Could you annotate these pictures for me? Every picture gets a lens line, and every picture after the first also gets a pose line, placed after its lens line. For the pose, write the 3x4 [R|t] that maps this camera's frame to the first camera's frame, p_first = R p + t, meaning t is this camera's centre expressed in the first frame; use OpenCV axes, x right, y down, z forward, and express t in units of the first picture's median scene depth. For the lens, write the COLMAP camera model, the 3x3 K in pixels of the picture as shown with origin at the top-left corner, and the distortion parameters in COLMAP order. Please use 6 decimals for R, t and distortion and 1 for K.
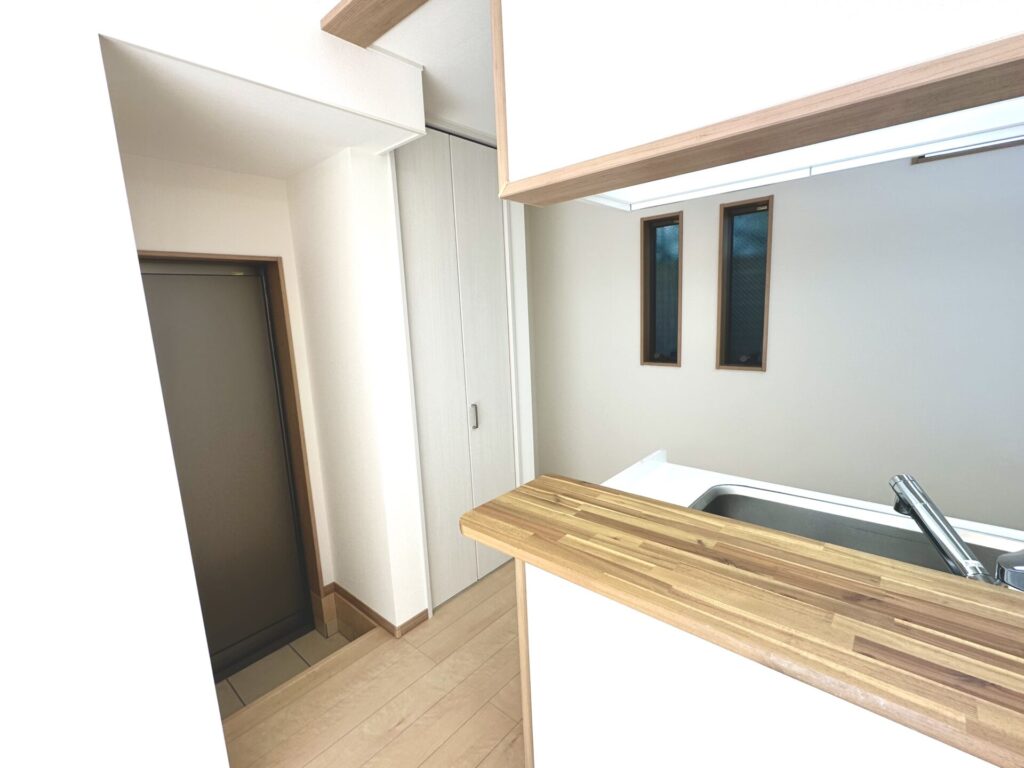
lens RADIAL K [[468.2, 0, 512.0], [0, 468.2, 384.0], [0, 0, 1]] dist [-0.001209, 0.000099]
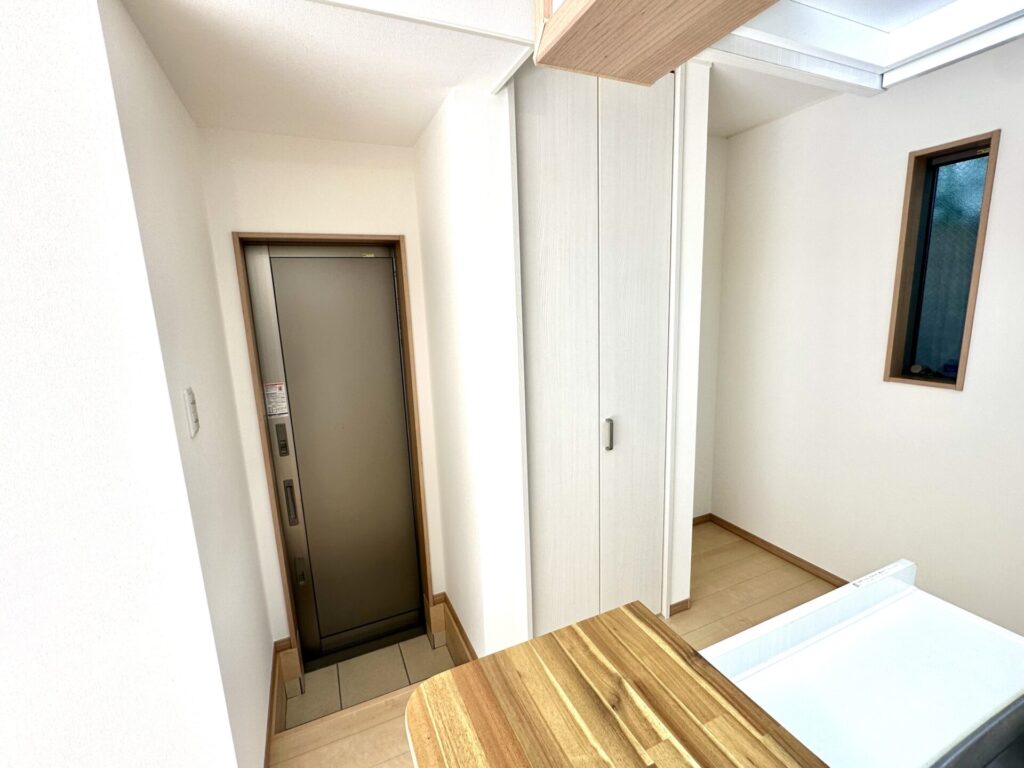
lens RADIAL K [[460.1, 0, 513.0], [0, 460.1, 385.3], [0, 0, 1]] dist [-0.003914, 0.000704]
pose [[0.911084, 0.086504, -0.403042, 0.104543], [-0.070702, 0.996037, 0.053952, -0.058777], [0.406112, -0.020659, 0.913590, 0.343611]]
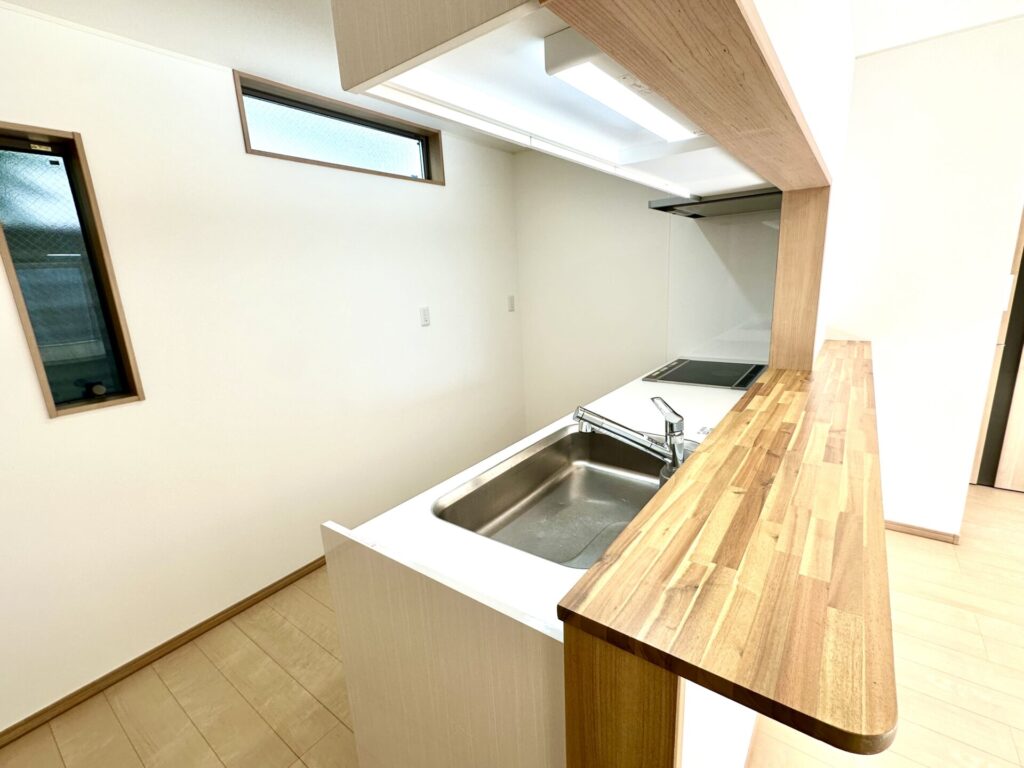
lens RADIAL K [[454.3, 0, 528.7], [0, 454.3, 383.6], [0, 0, 1]] dist [0.002385, 0.000447]
pose [[-0.099361, -0.176719, 0.979233, -0.254417], [0.210484, 0.958102, 0.194263, -0.095634], [-0.972535, 0.225415, -0.058001, 0.754437]]
